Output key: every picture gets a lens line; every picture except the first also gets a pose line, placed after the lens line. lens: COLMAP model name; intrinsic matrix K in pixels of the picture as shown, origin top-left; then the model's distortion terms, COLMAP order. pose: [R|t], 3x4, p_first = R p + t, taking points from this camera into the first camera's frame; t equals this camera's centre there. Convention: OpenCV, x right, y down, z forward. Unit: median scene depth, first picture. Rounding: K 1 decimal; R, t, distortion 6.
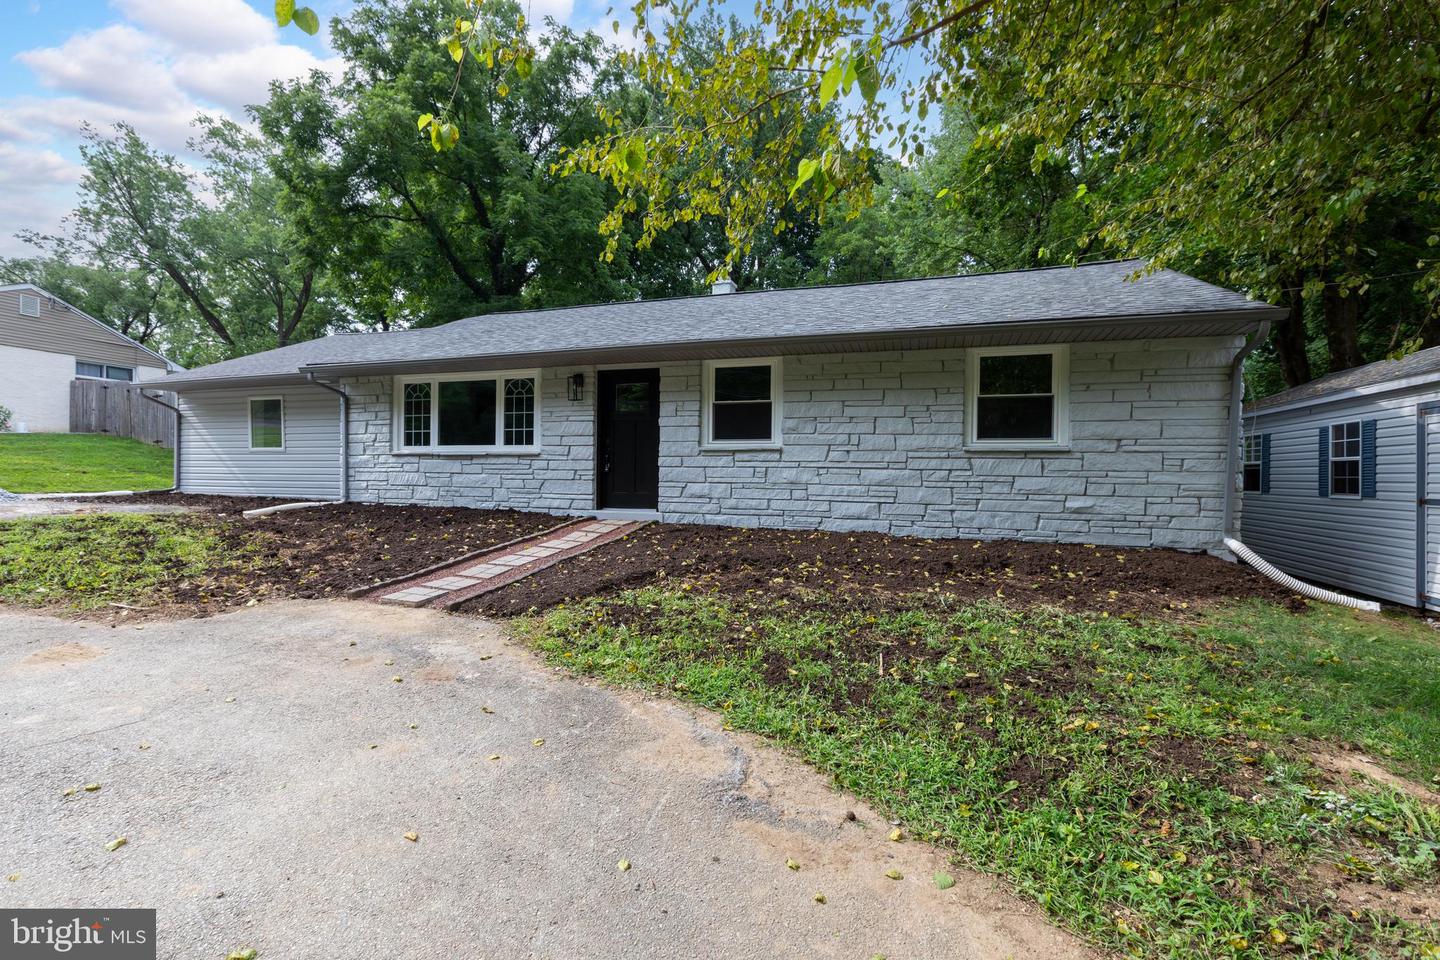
lens RADIAL K [[640.0, 0, 721.0], [0, 640.0, 480.8], [0, 0, 1]] dist [0.001344, 0.001787]
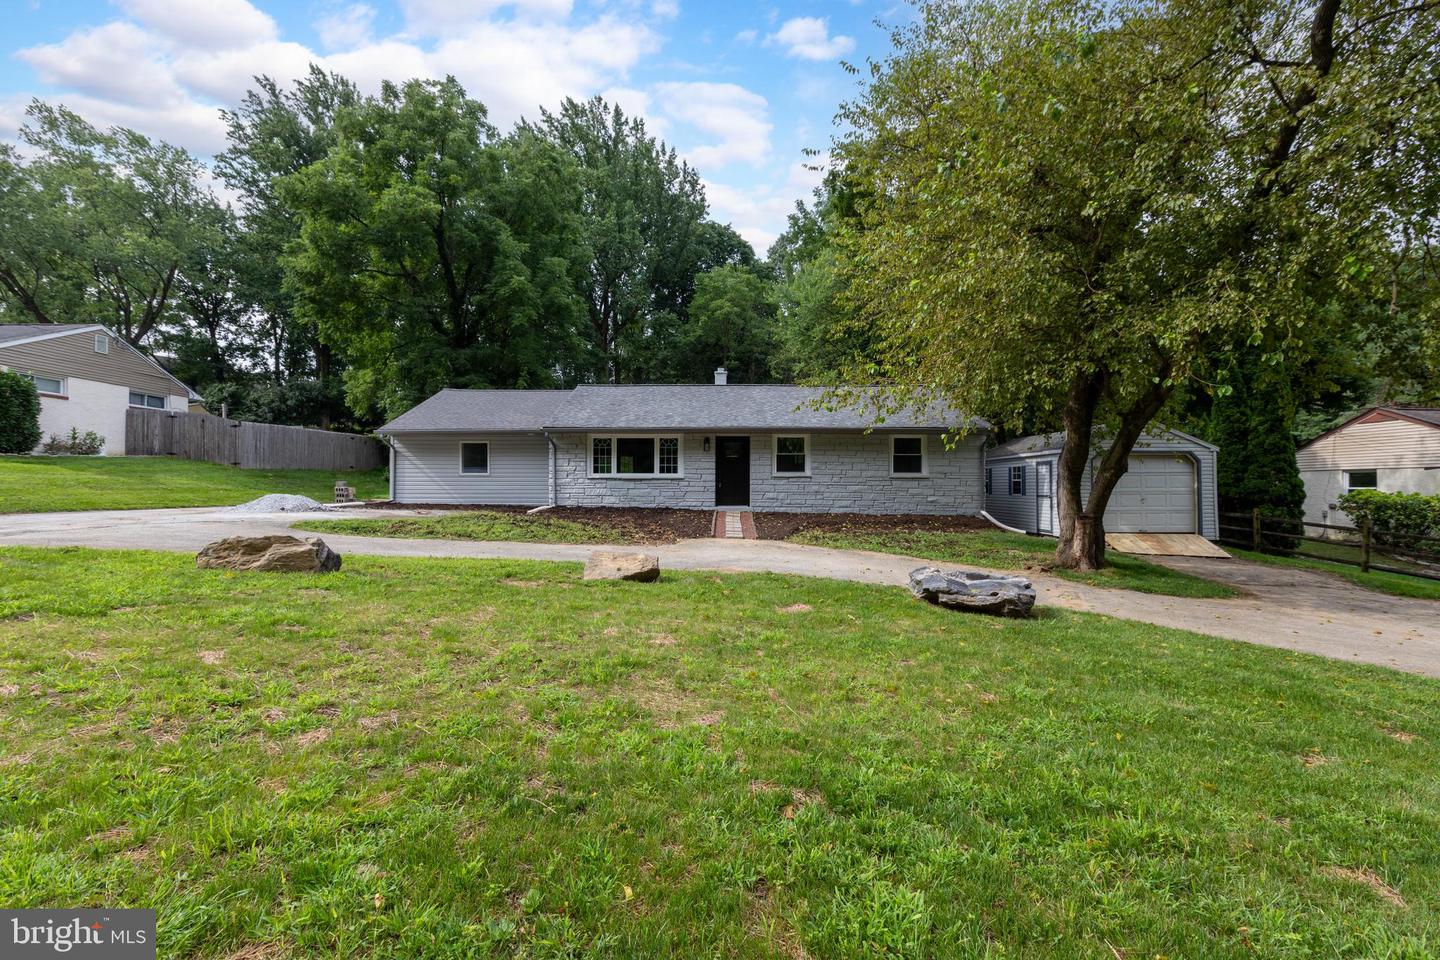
lens RADIAL K [[640.0, 0, 718.9], [0, 640.0, 477.6], [0, 0, 1]] dist [0.001344, 0.001787]
pose [[0.950510, -0.004238, 0.310665, -0.778278], [0.009786, 0.999819, -0.016299, -0.011366], [-0.310540, 0.018533, 0.950380, -0.864484]]
